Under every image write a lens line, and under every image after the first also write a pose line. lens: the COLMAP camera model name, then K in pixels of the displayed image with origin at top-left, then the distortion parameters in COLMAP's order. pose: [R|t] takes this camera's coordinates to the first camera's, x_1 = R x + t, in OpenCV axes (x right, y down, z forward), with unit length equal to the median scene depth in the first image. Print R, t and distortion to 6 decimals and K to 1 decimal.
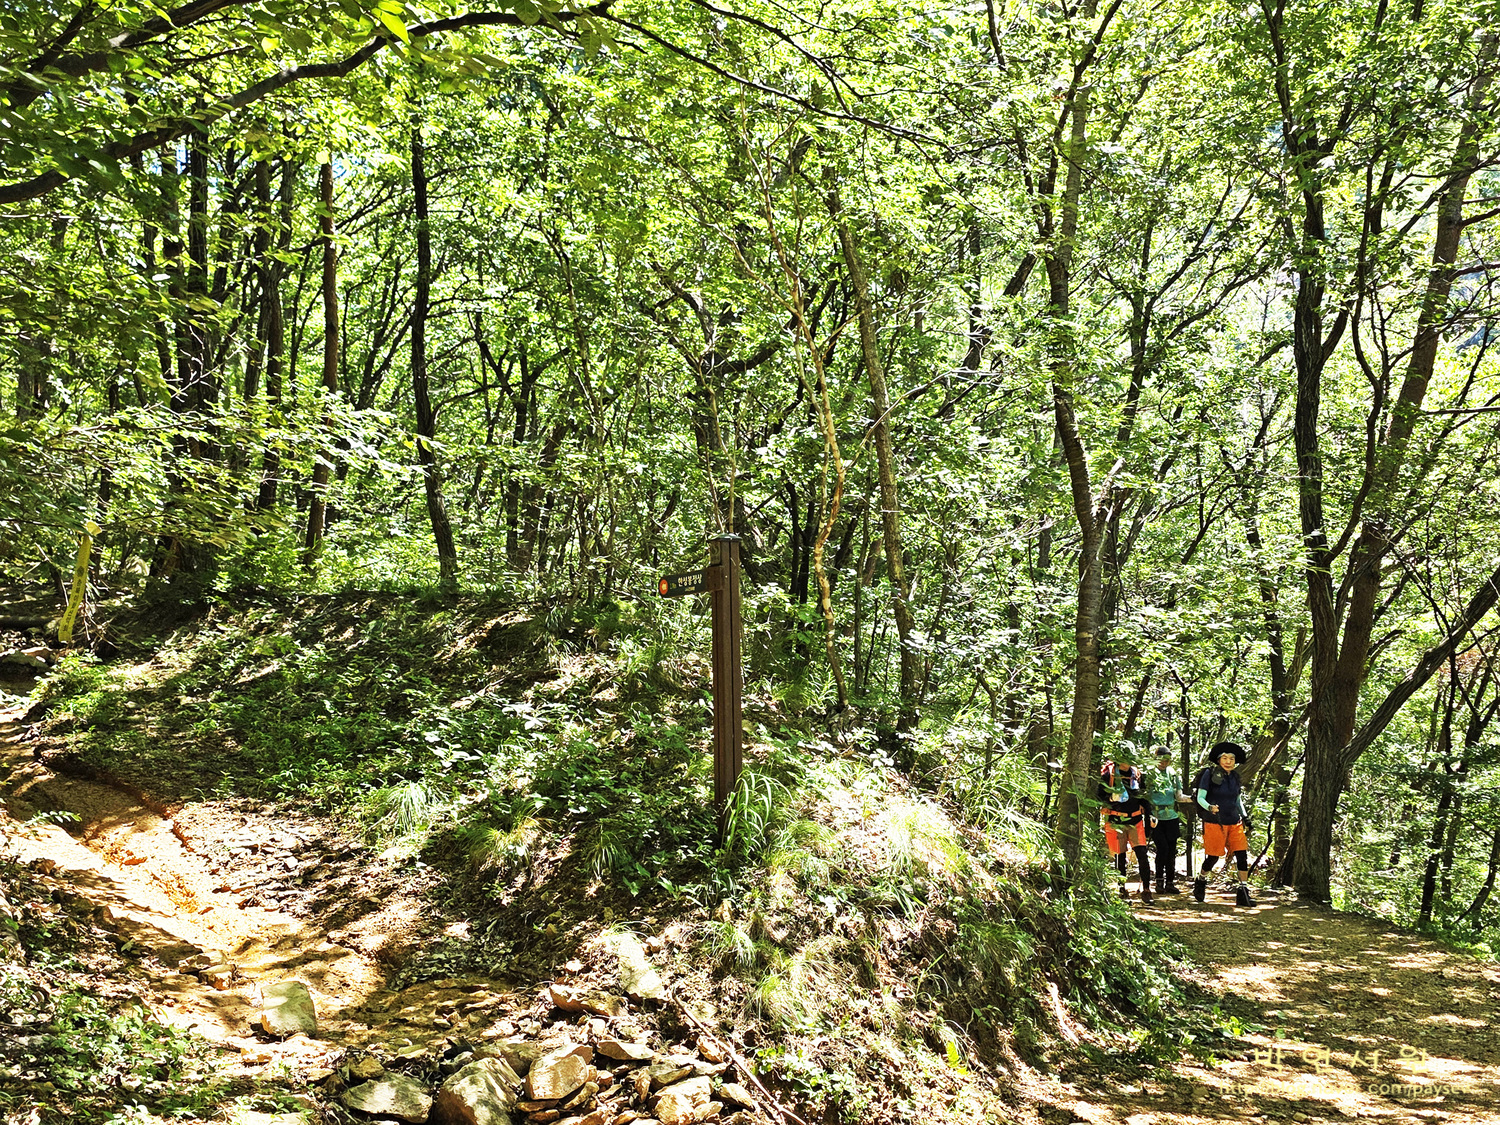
lens RADIAL K [[1484.6, 0, 751.0], [0, 1484.6, 562.8], [0, 0, 1]] dist [-0.010242, 0.000000]
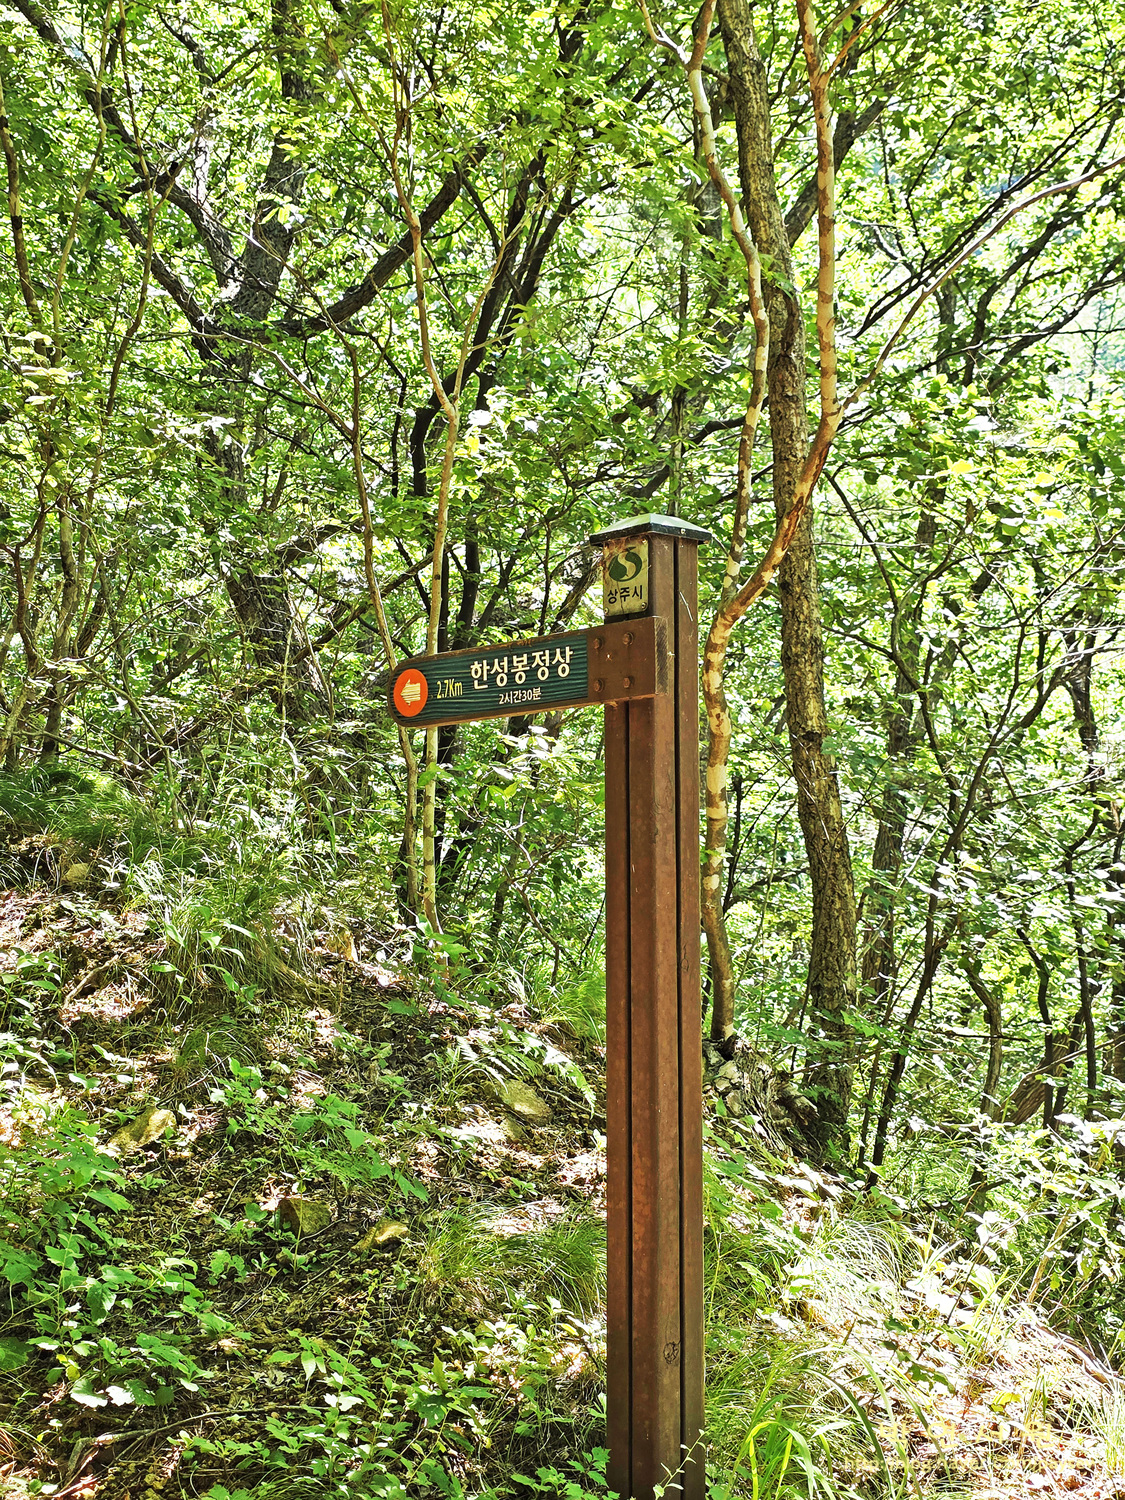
lens RADIAL K [[2158.2, 0, 561.3], [0, 2158.2, 751.2], [0, 0, 1]] dist [0.031471, 0.000000]
pose [[0.979958, 0.037717, 0.195600, -0.097813], [-0.037030, 0.999288, -0.007170, 0.024395], [-0.195731, -0.000216, 0.980658, 0.444402]]
